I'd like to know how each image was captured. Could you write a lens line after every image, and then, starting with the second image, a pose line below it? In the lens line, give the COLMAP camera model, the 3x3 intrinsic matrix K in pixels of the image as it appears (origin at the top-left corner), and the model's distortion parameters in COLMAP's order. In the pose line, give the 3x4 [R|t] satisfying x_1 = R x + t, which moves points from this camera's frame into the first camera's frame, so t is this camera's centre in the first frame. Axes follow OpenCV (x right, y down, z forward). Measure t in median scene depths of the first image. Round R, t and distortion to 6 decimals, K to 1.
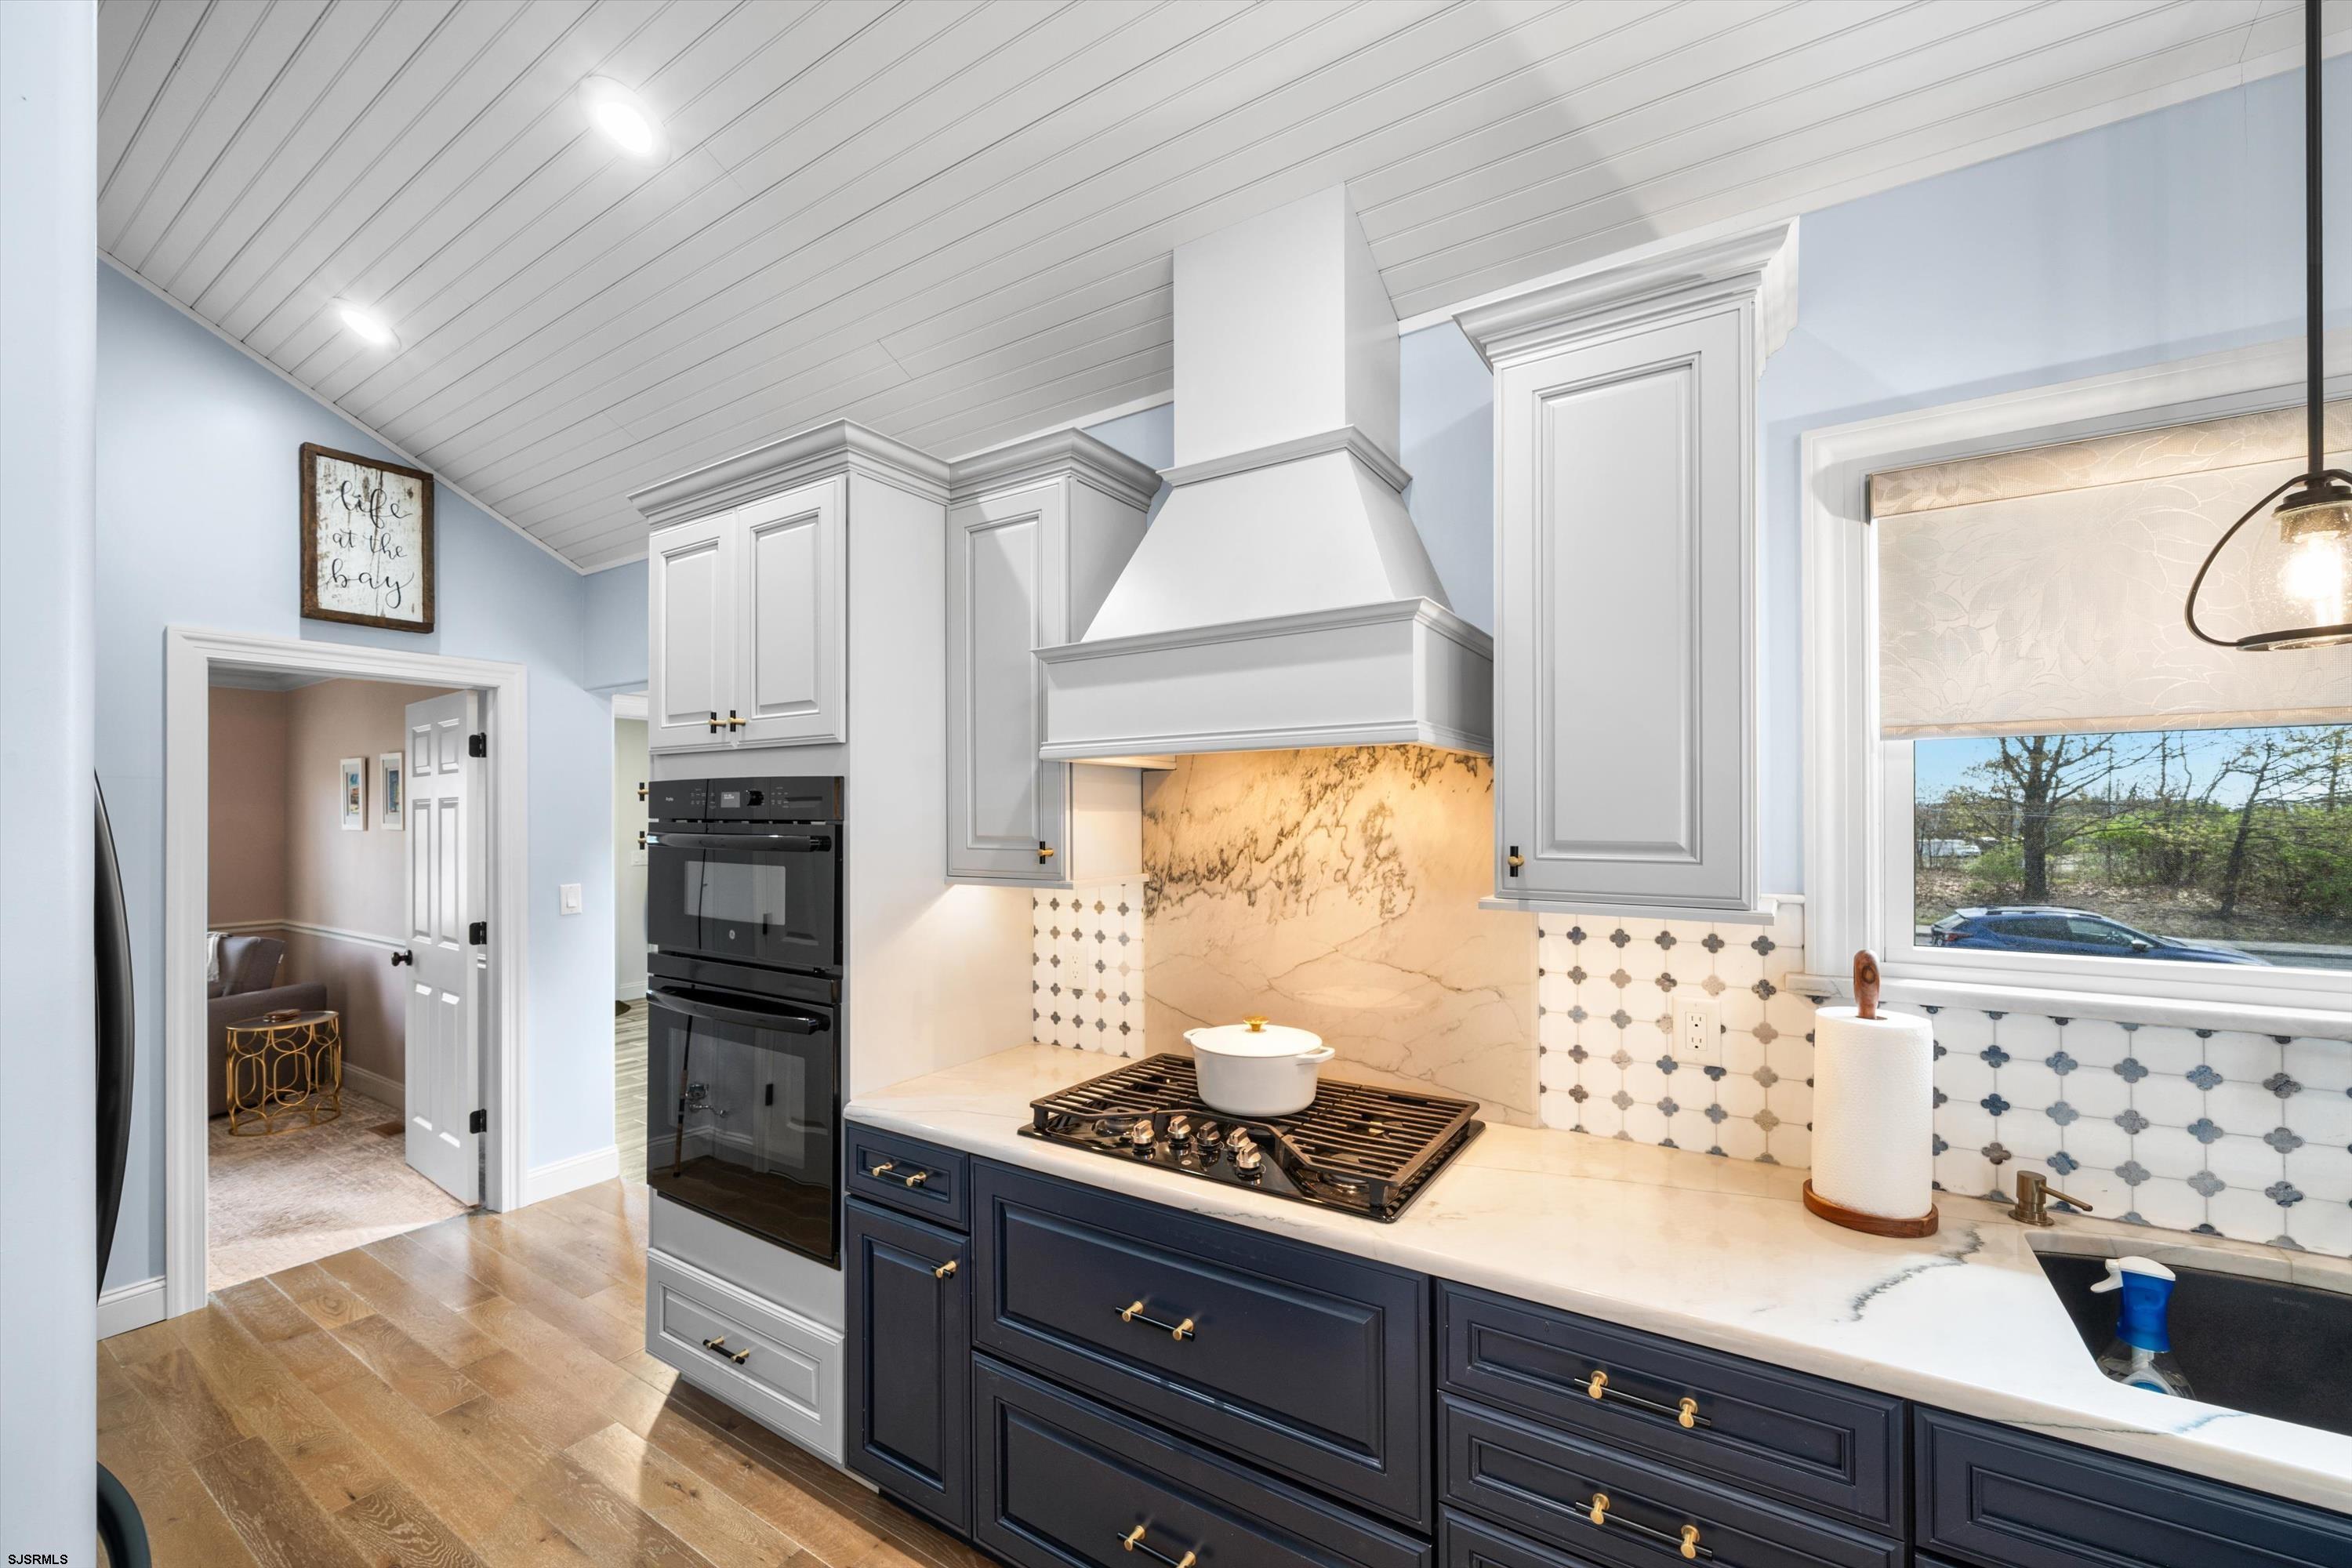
lens RADIAL K [[941.3, 0, 1175.3], [0, 941.3, 810.5], [0, 0, 1]] dist [-0.000957, -0.000095]
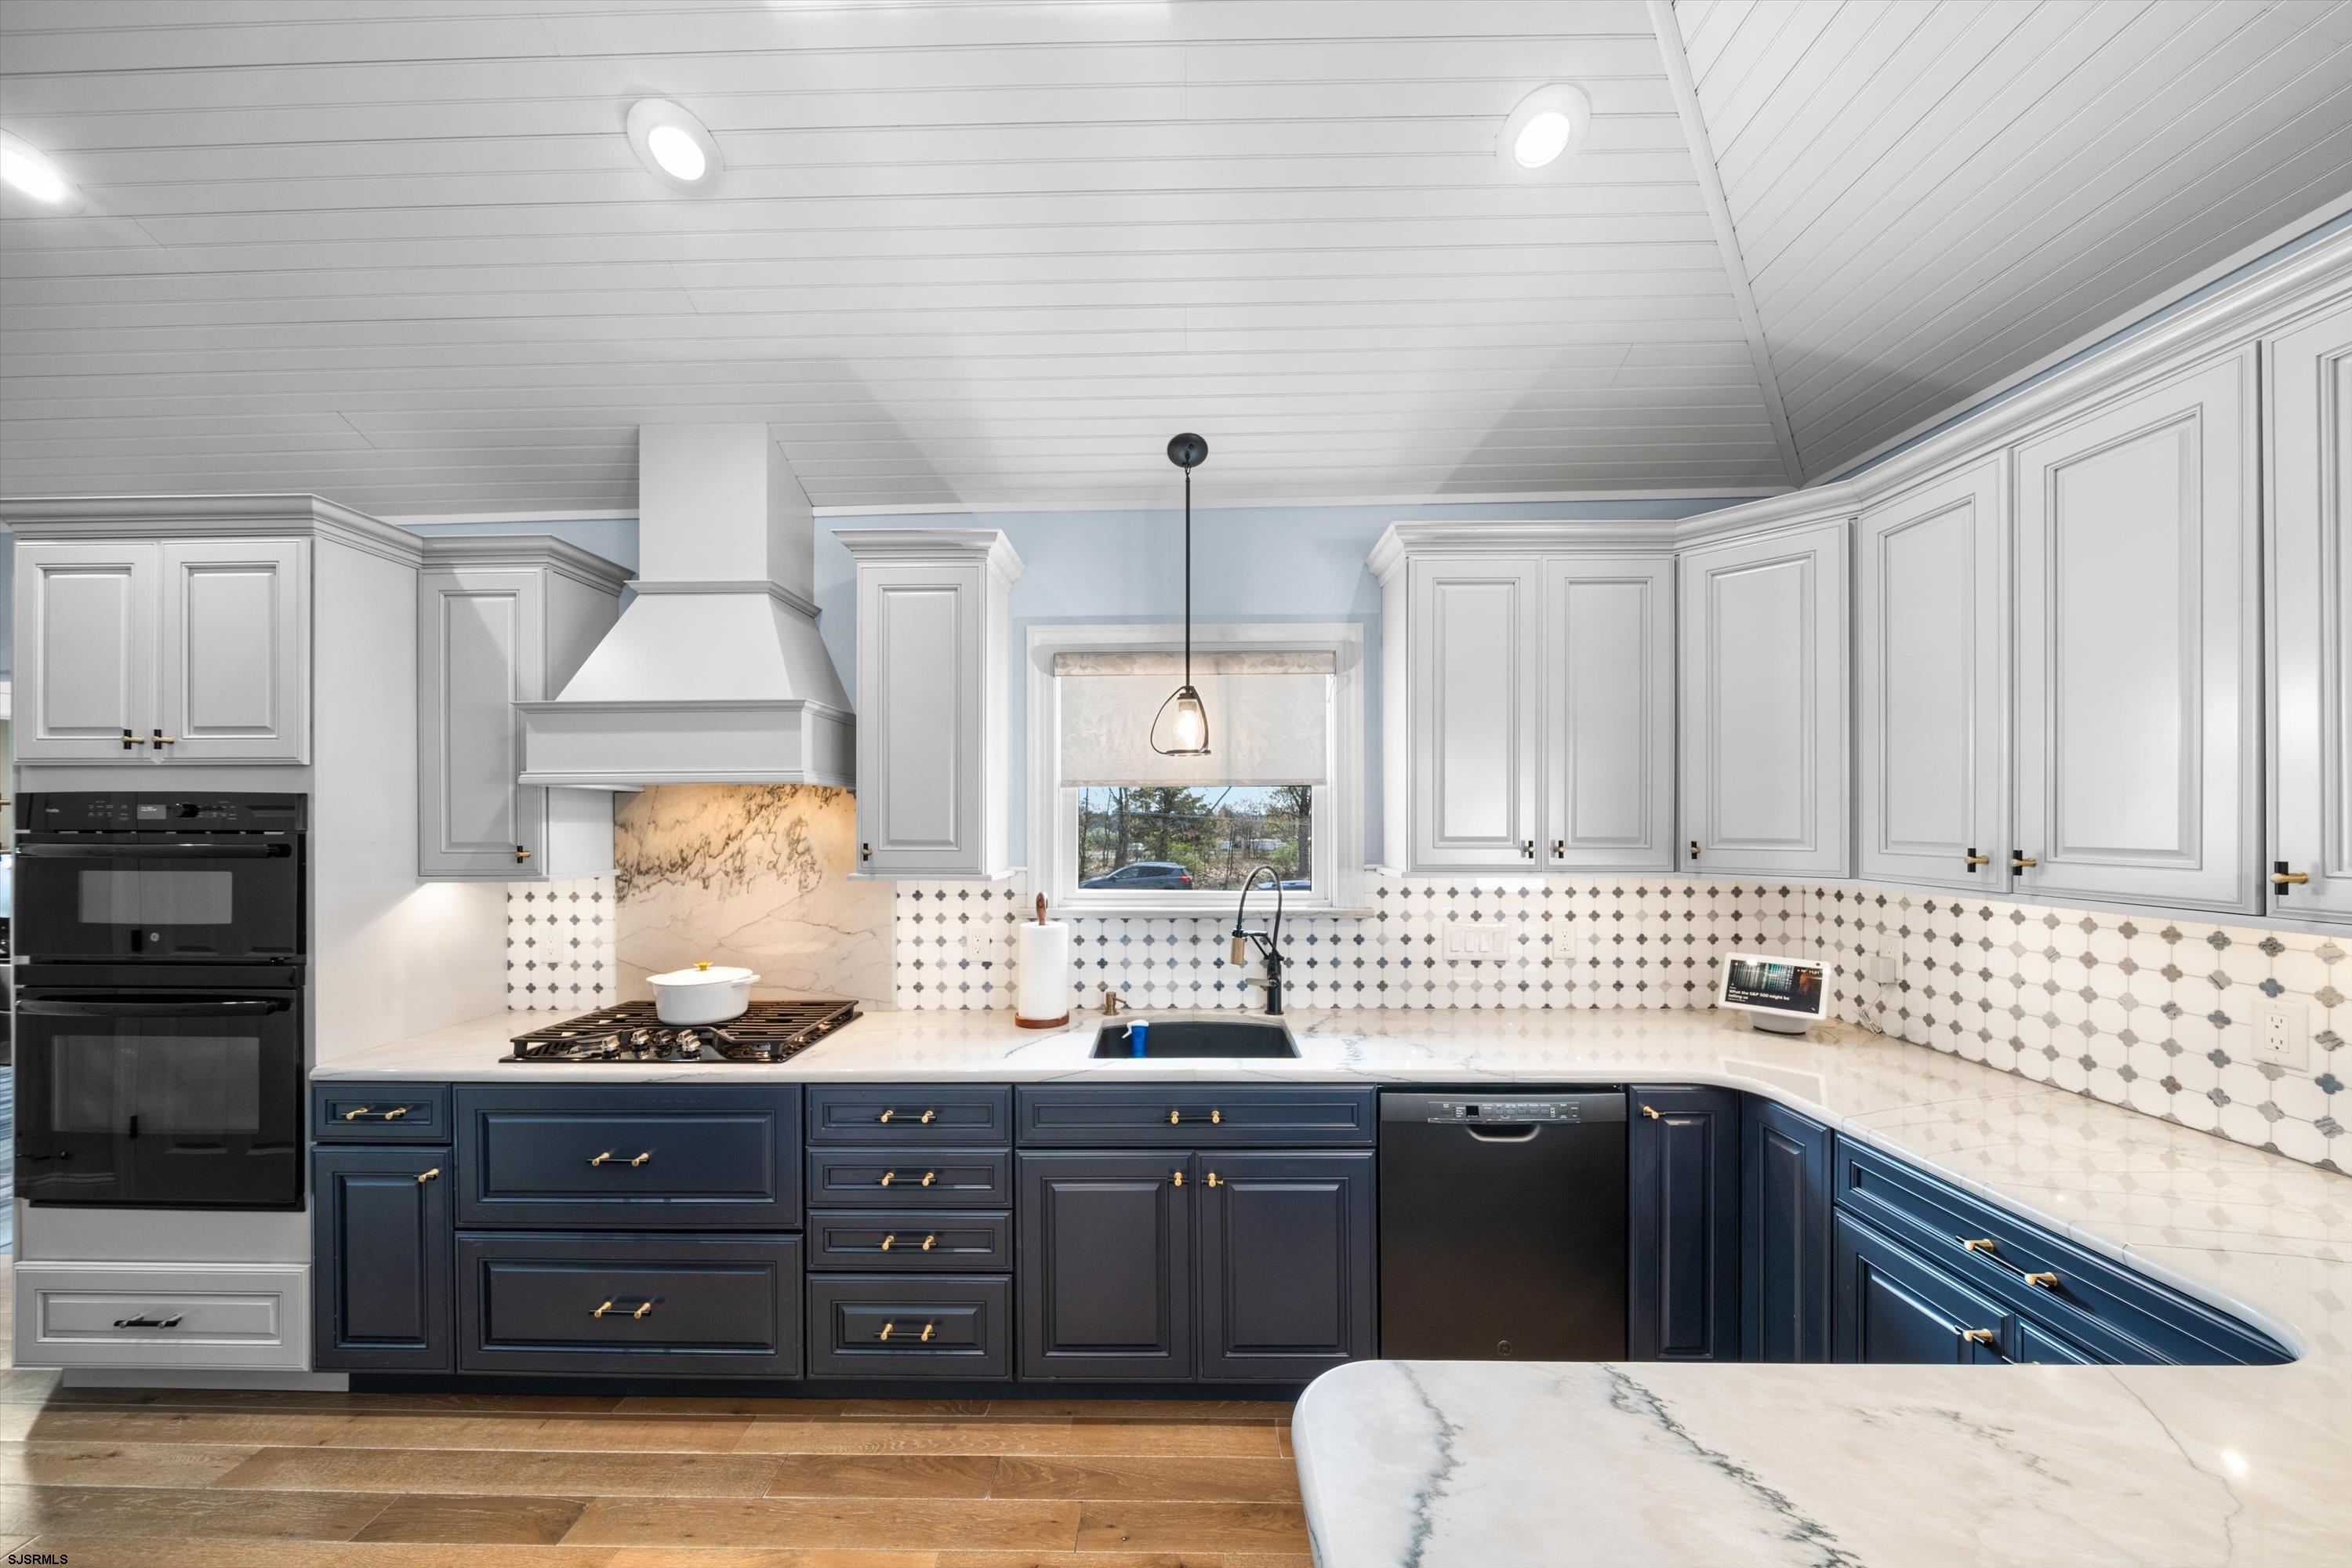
lens RADIAL K [[804.5, 0, 1170.9], [0, 804.5, 820.9], [0, 0, 1]] dist [-0.005991, 0.000129]
pose [[0.848740, 0.000931, 0.528809, 0.038011], [-0.002194, 0.999996, 0.001760, -0.005785], [-0.528806, -0.002654, 0.848739, -0.428059]]
